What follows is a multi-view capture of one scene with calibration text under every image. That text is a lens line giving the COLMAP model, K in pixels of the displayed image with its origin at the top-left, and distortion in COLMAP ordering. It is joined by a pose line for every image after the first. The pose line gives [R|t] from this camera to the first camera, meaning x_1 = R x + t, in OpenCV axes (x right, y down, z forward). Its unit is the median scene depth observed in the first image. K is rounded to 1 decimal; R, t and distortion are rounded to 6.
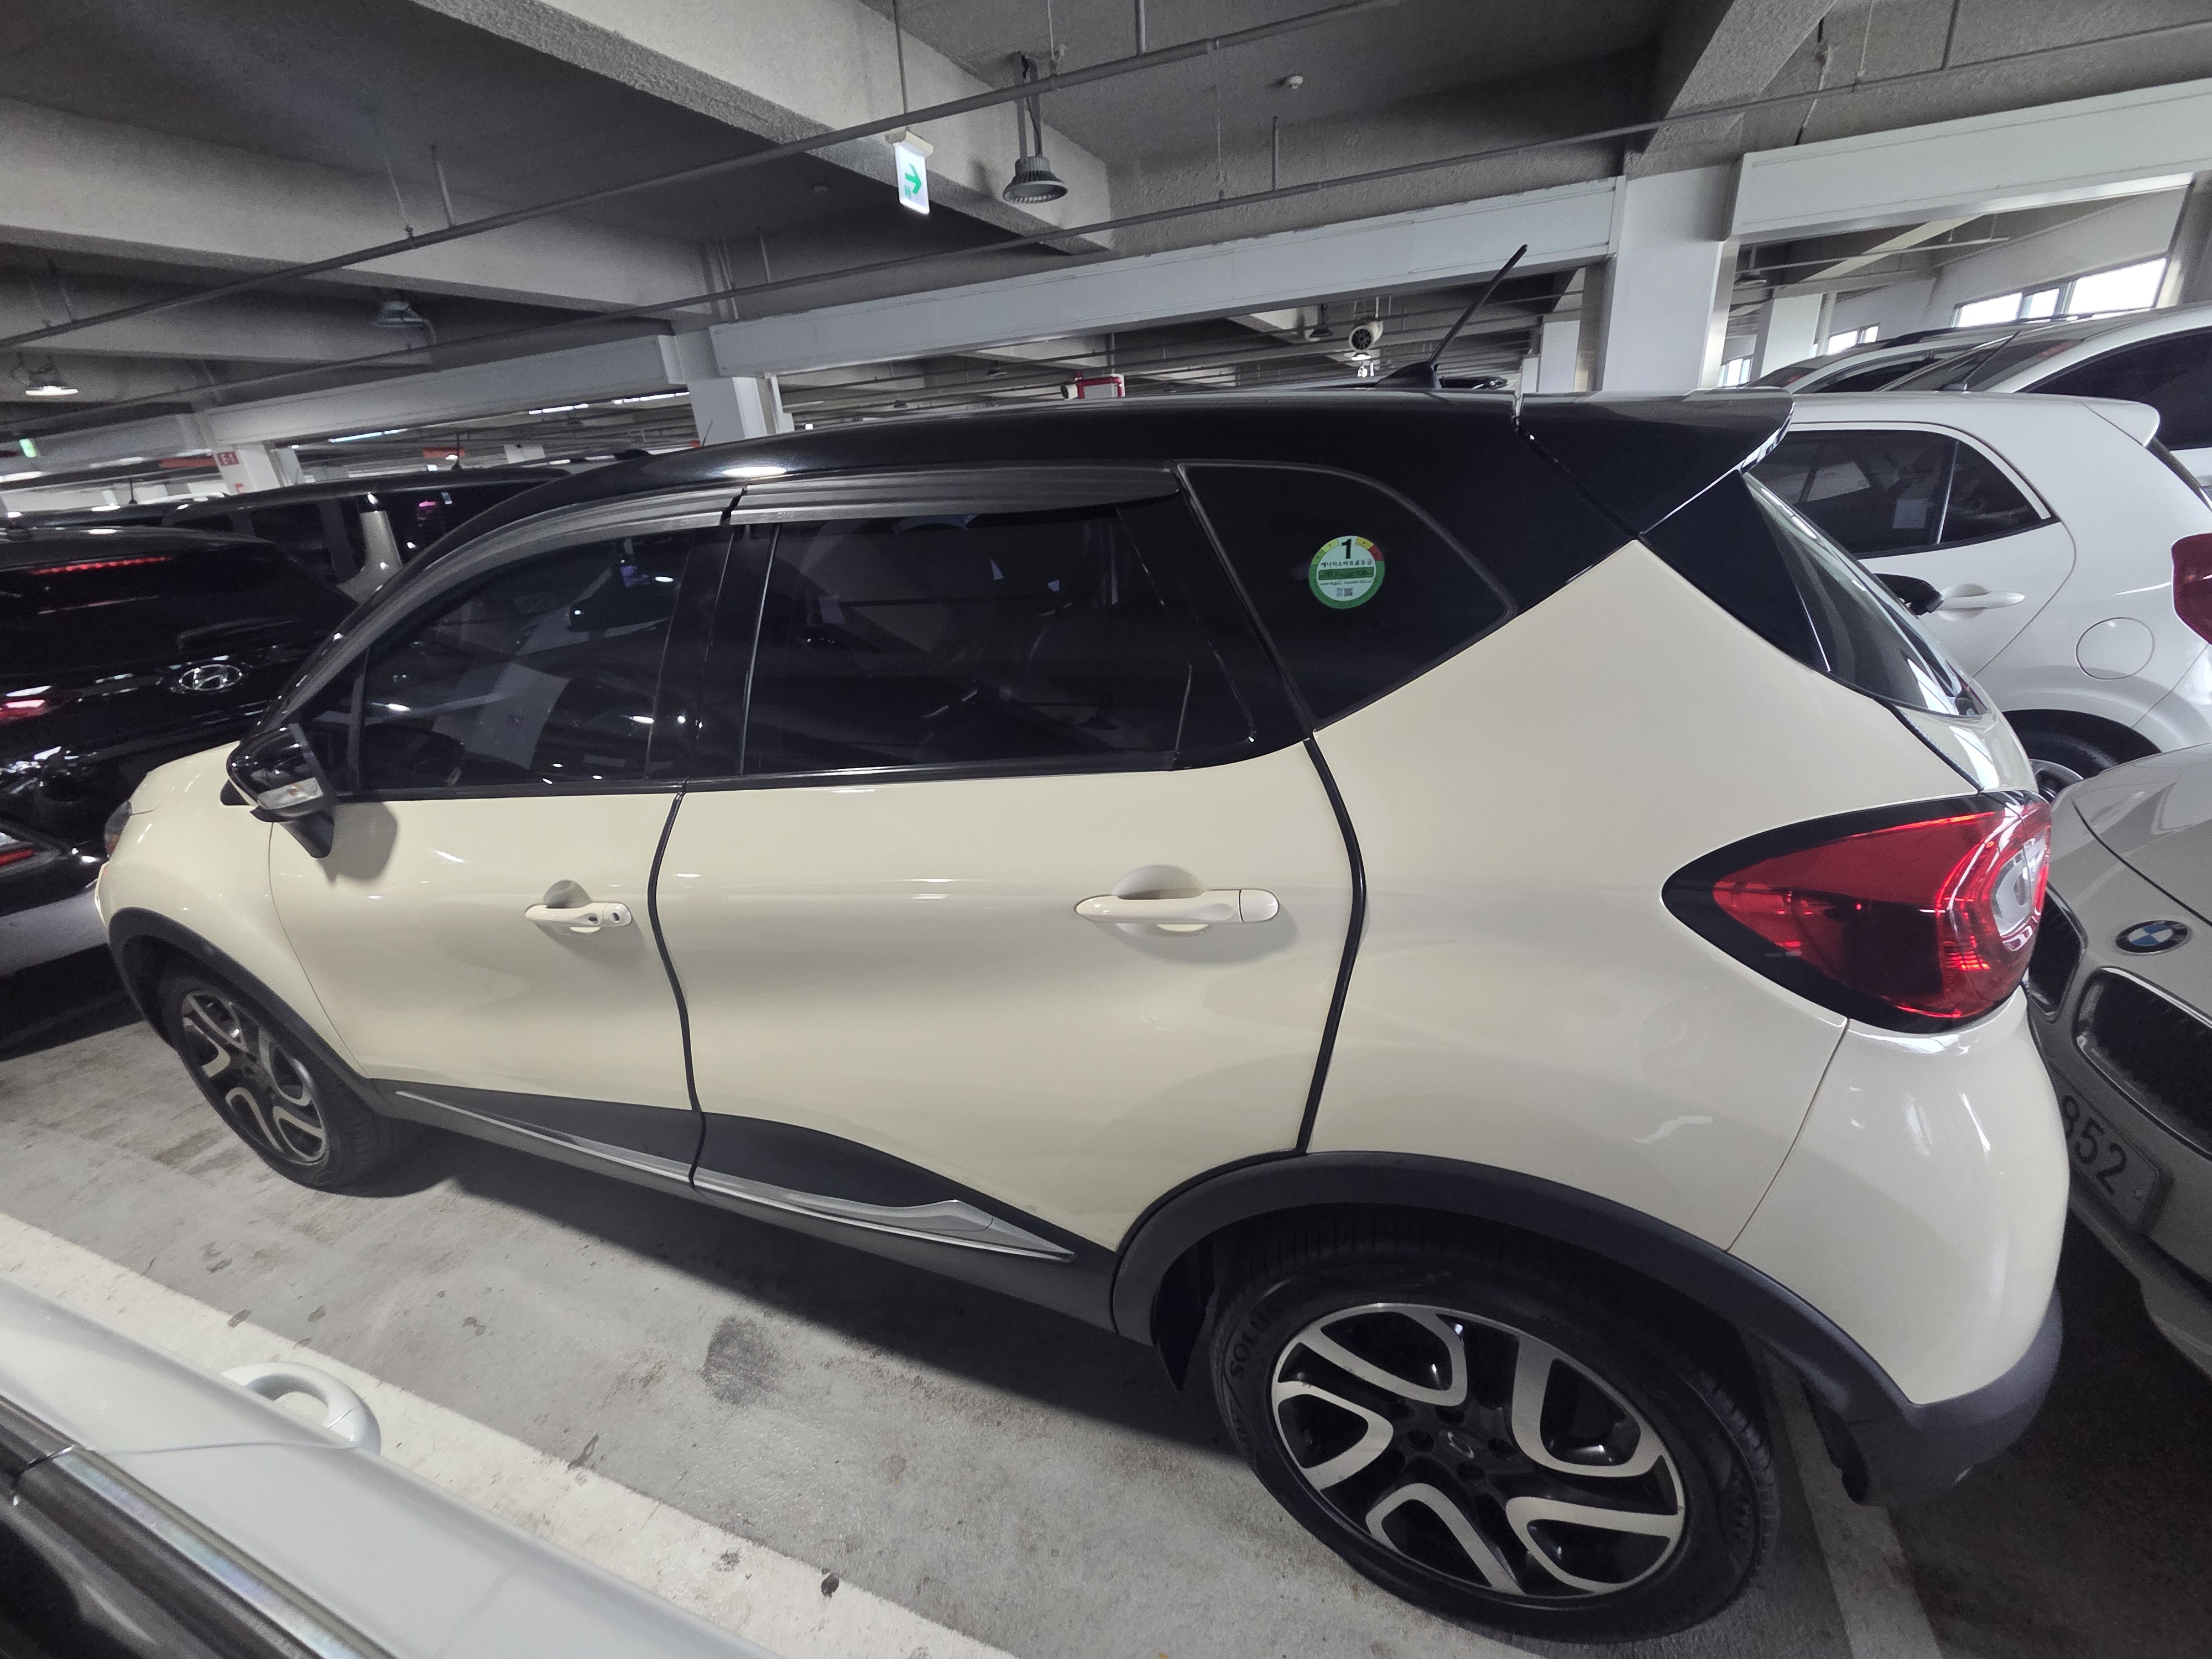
lens RADIAL K [[879.0, 0, 1102.5], [0, 879.0, 831.5], [0, 0, 1]] dist [0.002312, -0.000166]
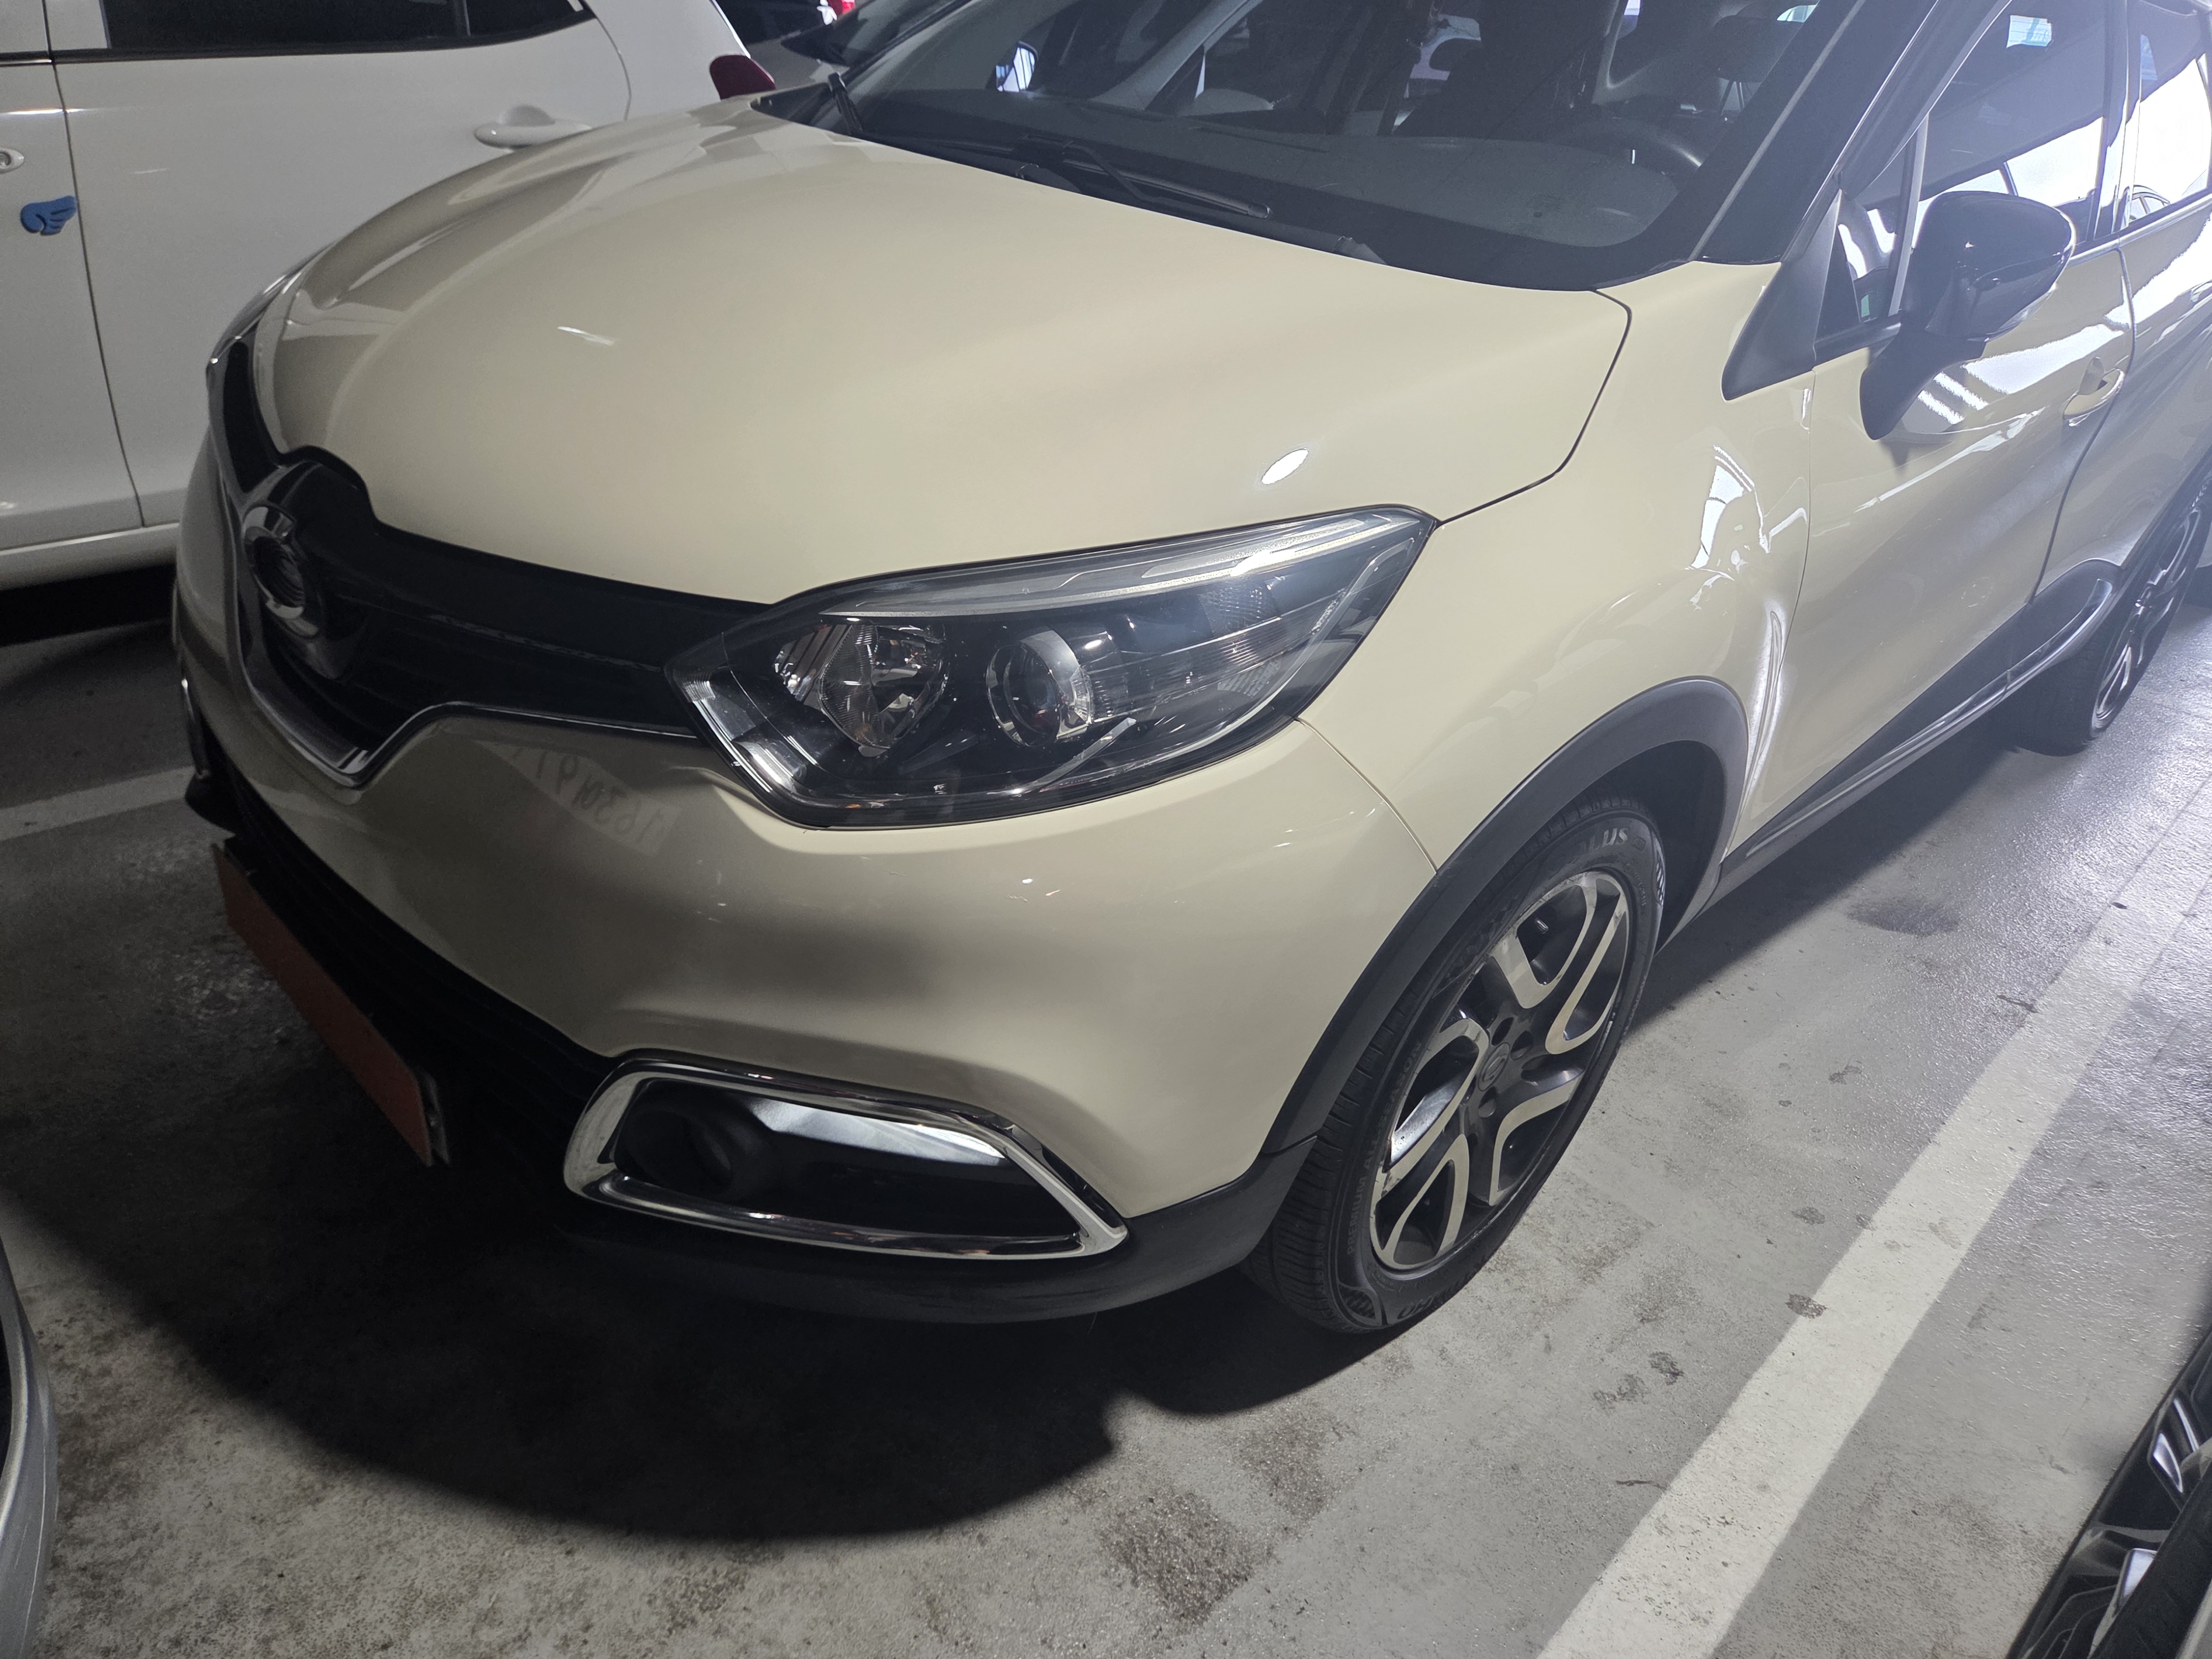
lens RADIAL K [[1491.6, 0, 1109.2], [0, 1491.6, 833.5], [0, 0, 1]] dist [0.052953, -0.047083]
pose [[0.392946, -0.320000, 0.862087, -2.283292], [0.298557, 0.931106, 0.209535, -0.061278], [-0.869746, 0.175046, 0.461412, 1.087553]]
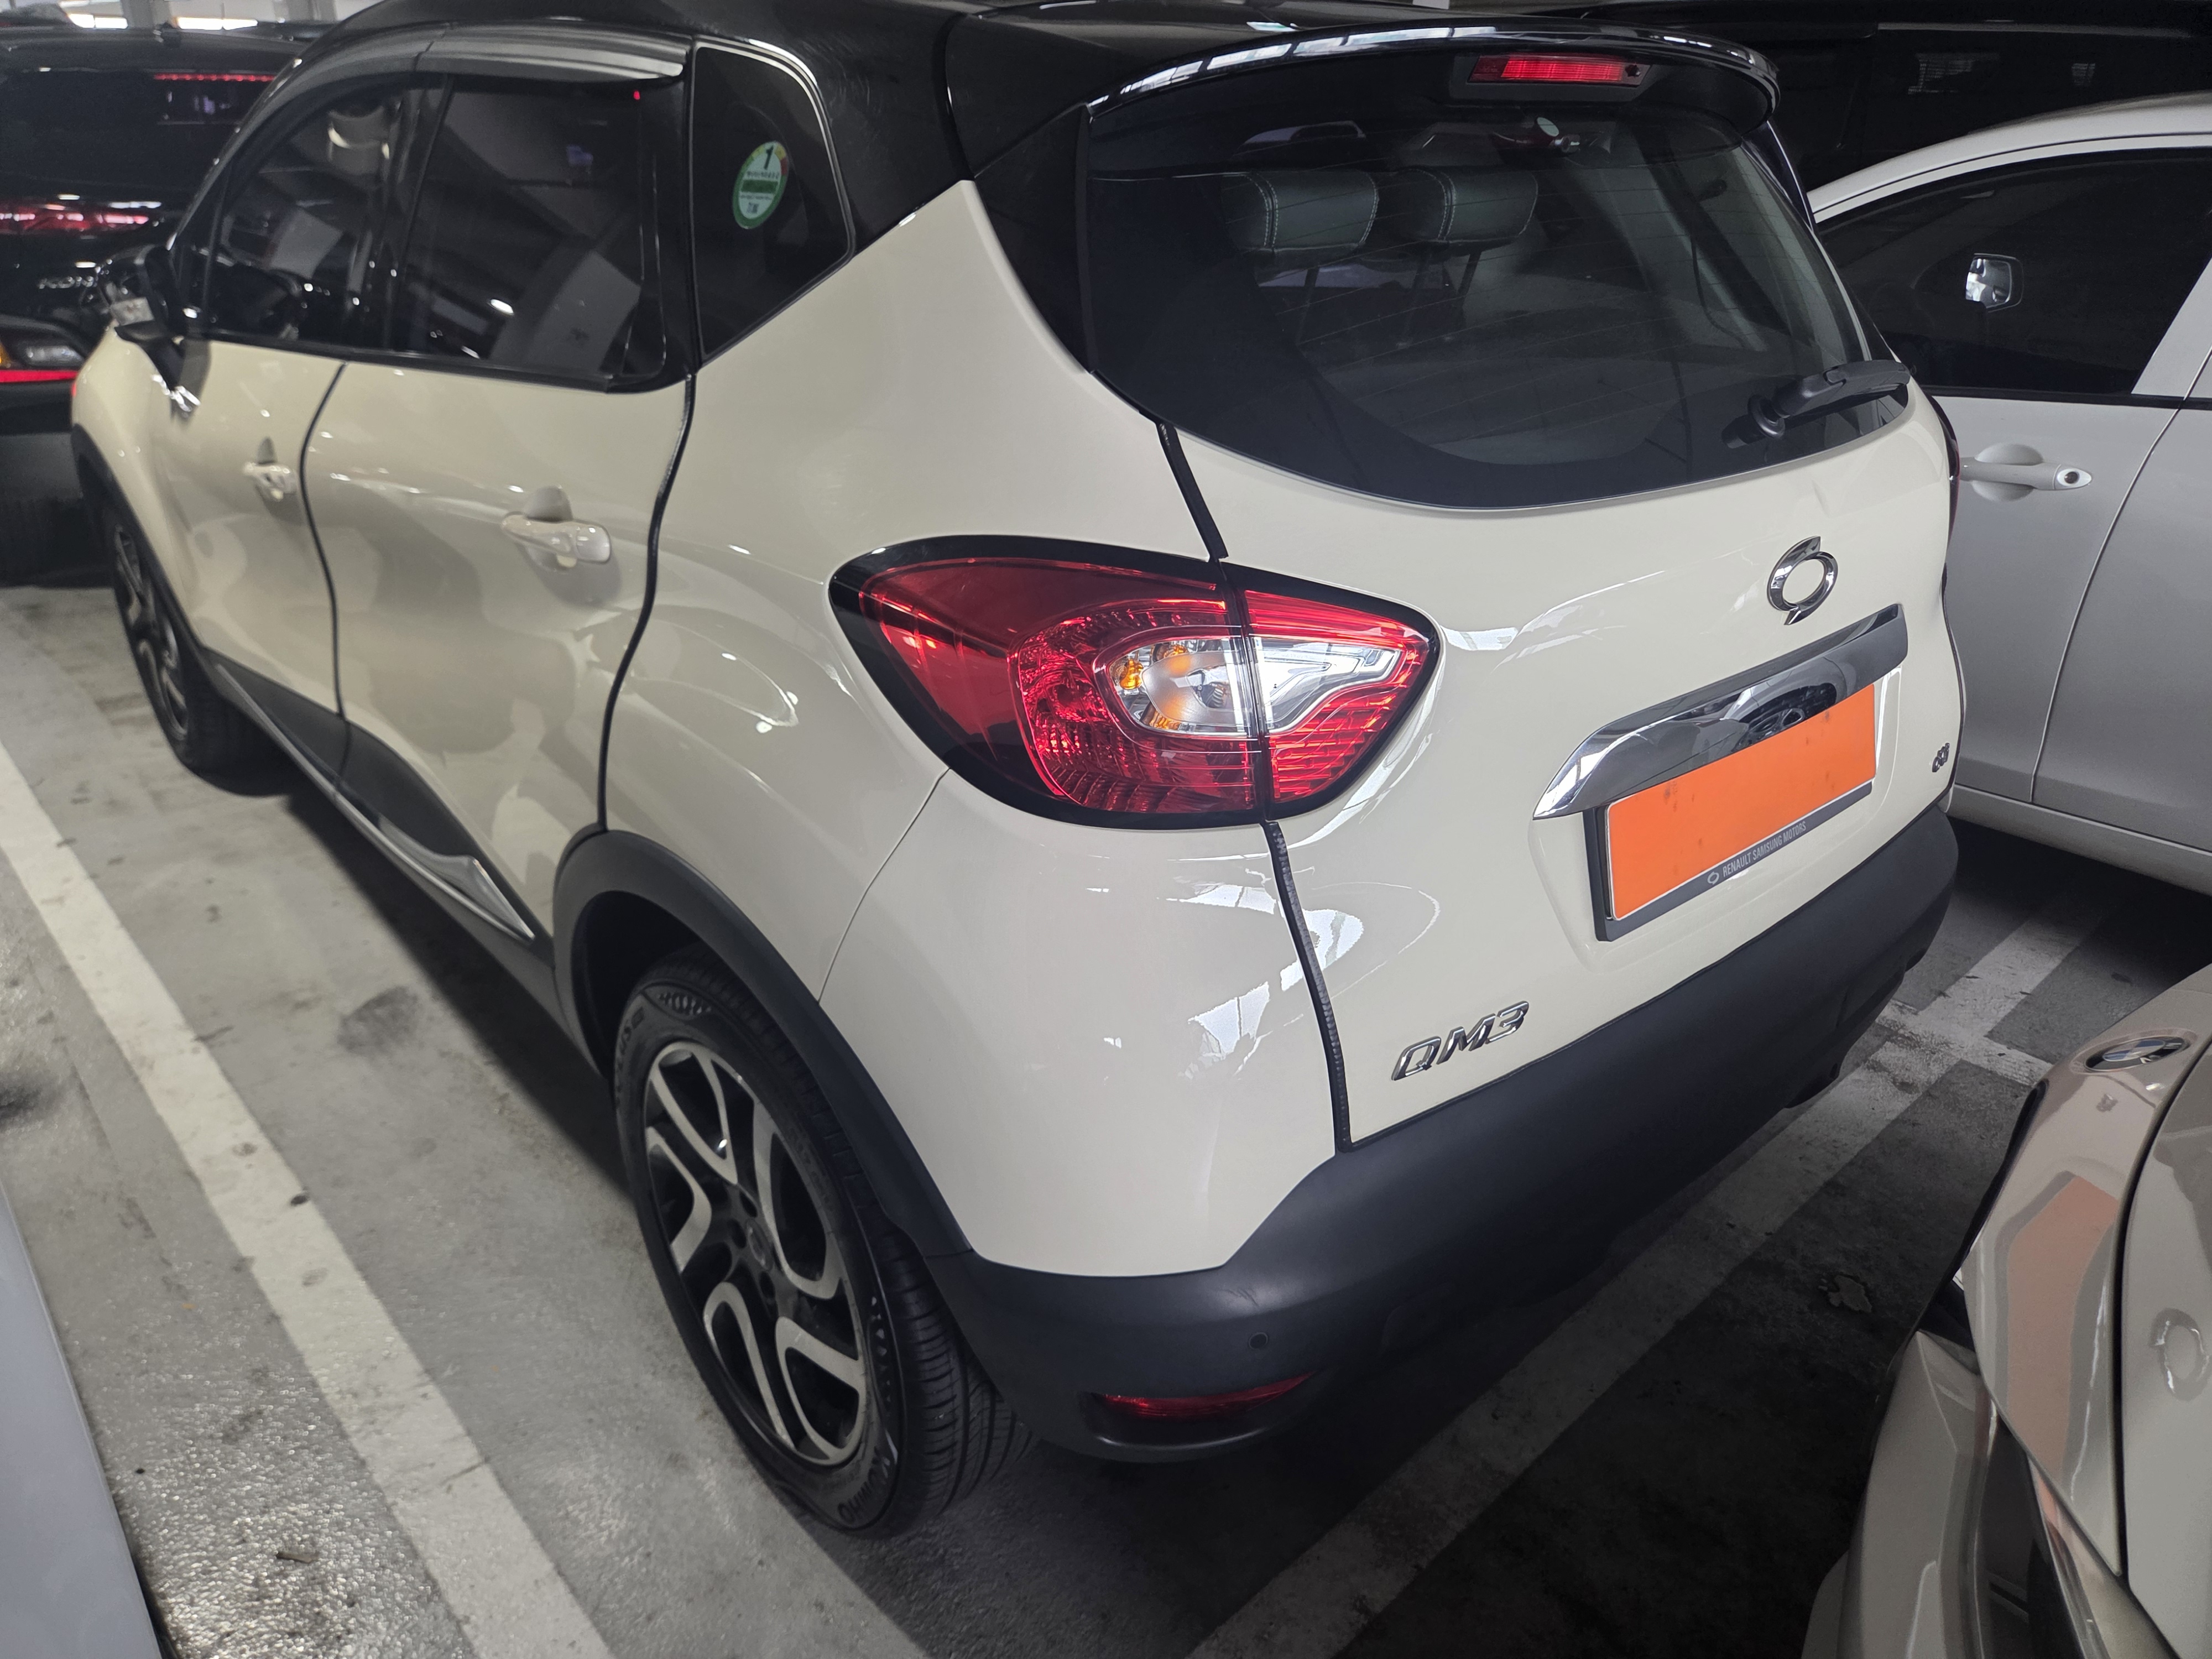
lens RADIAL K [[1491.6, 0, 1109.2], [0, 1491.6, 833.5], [0, 0, 1]] dist [0.052953, -0.047083]
pose [[0.887057, 0.280435, -0.366723, 0.866152], [-0.250245, 0.959616, 0.128512, 0.026039], [0.387952, -0.022227, 0.921411, -0.160165]]
